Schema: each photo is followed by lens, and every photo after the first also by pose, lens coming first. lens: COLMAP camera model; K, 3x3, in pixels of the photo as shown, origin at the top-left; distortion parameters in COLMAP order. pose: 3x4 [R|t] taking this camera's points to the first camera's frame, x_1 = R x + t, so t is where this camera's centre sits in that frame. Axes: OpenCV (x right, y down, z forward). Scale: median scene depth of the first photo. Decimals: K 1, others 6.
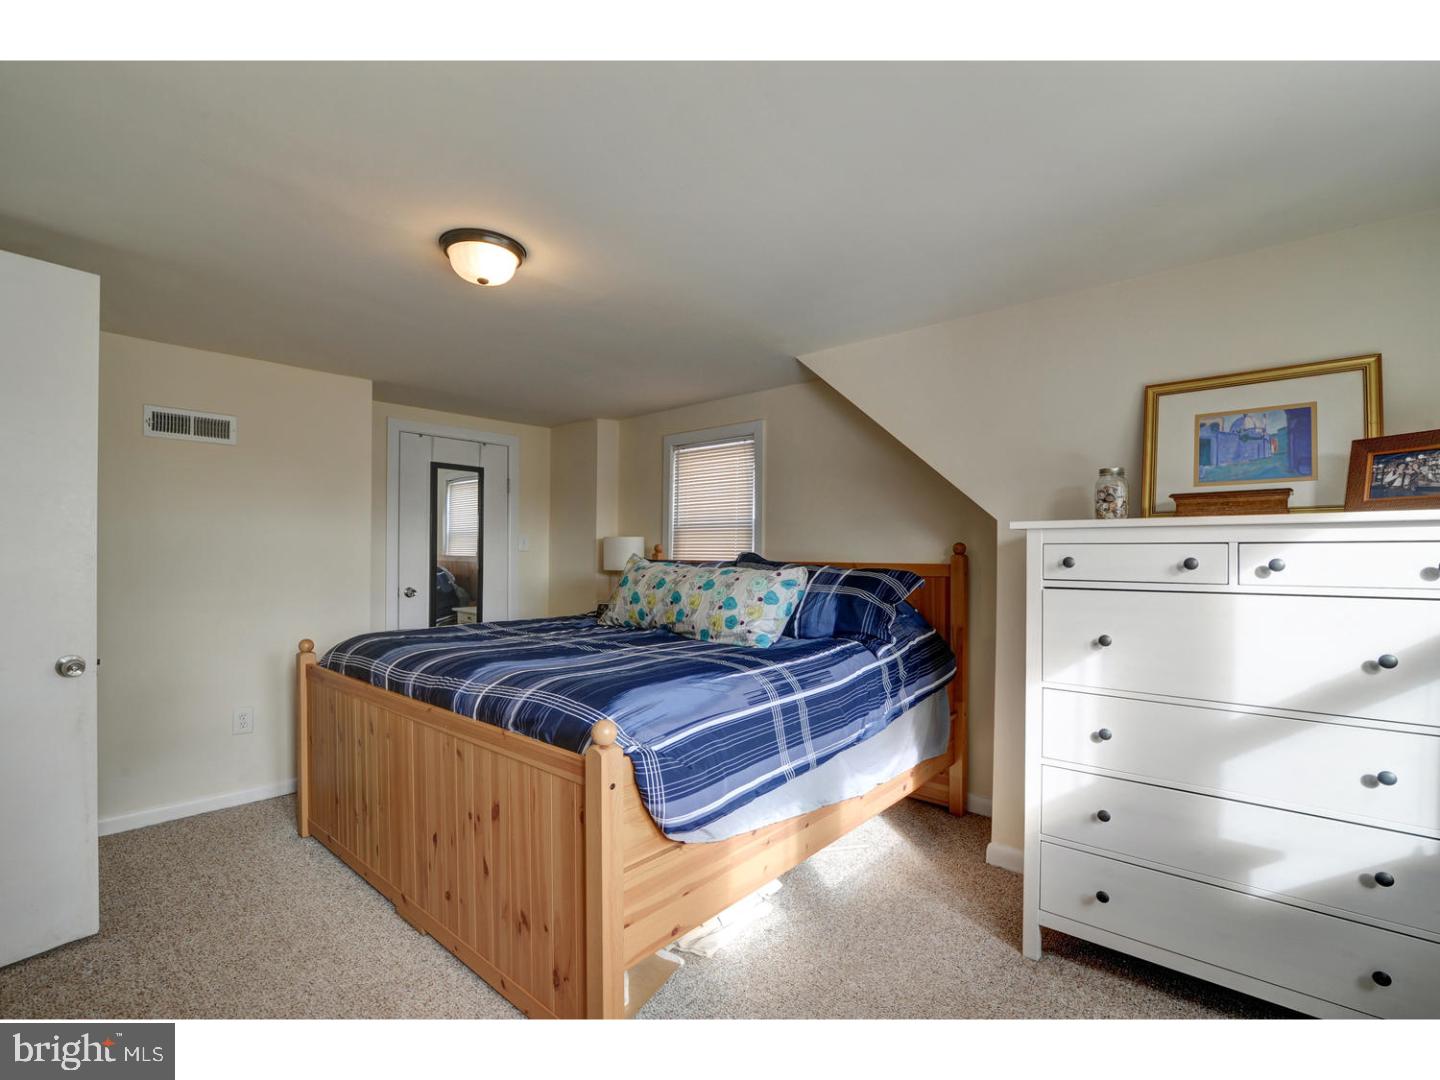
lens RADIAL K [[667.8, 0, 724.7], [0, 667.8, 552.6], [0, 0, 1]] dist [-0.013387, -0.000020]
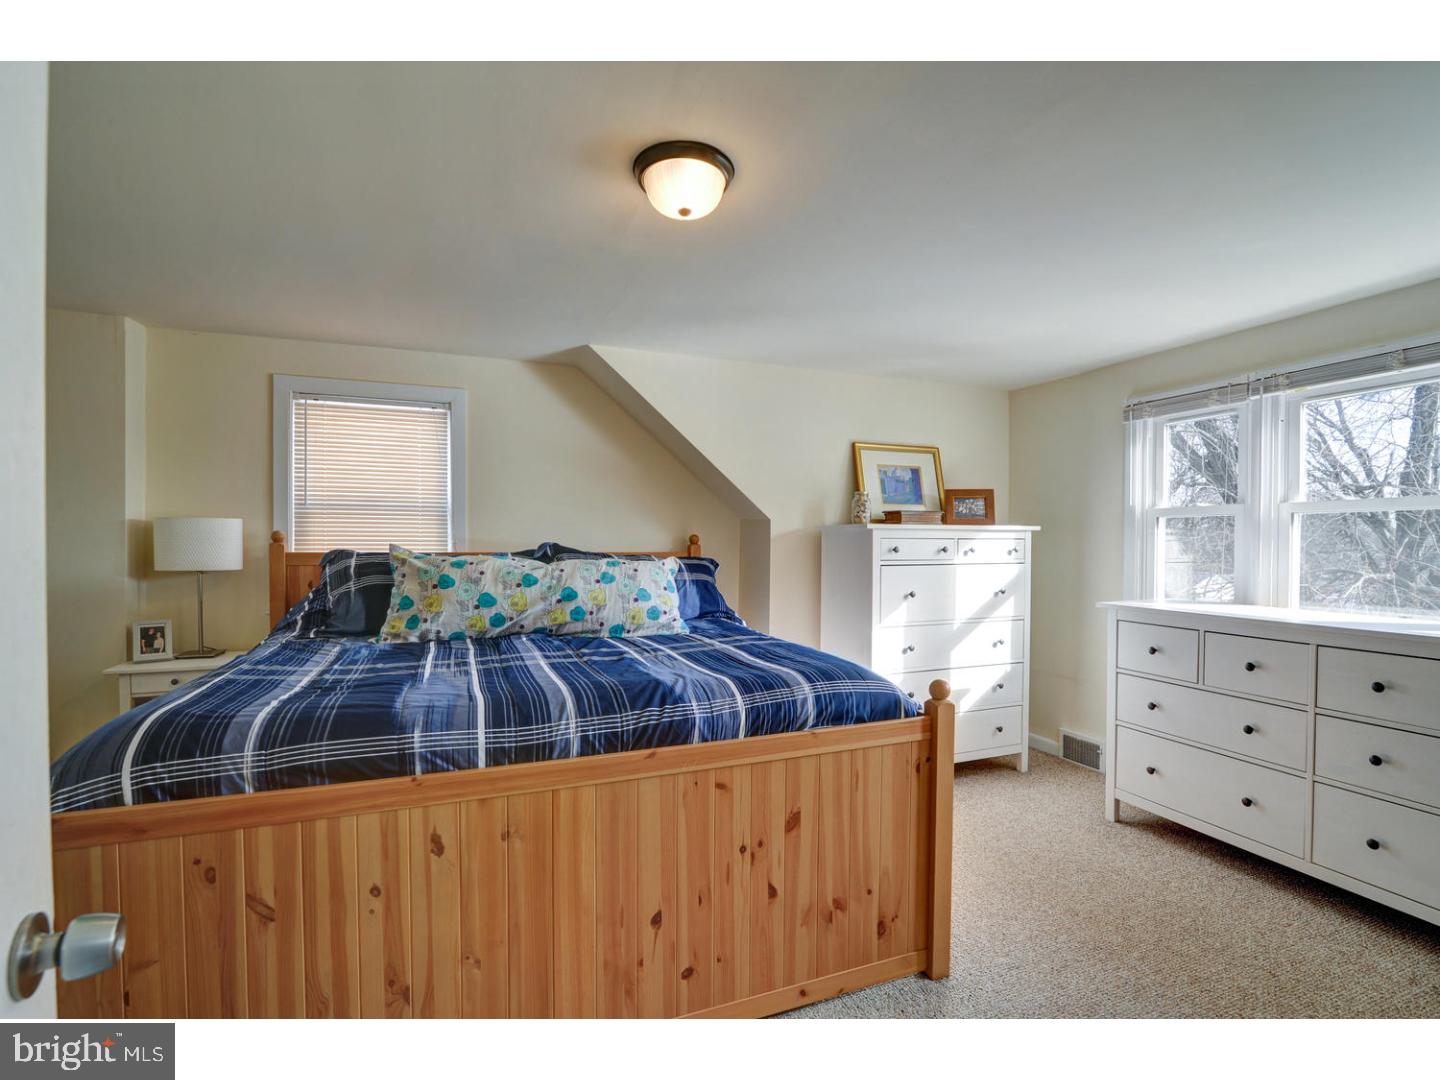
lens RADIAL K [[667.8, 0, 724.7], [0, 667.8, 552.6], [0, 0, 1]] dist [-0.013387, -0.000020]
pose [[0.450213, -0.014951, 0.892796, -1.033496], [-0.001926, 0.999841, 0.017715, -0.005593], [-0.892919, -0.009695, 0.450113, 0.563275]]
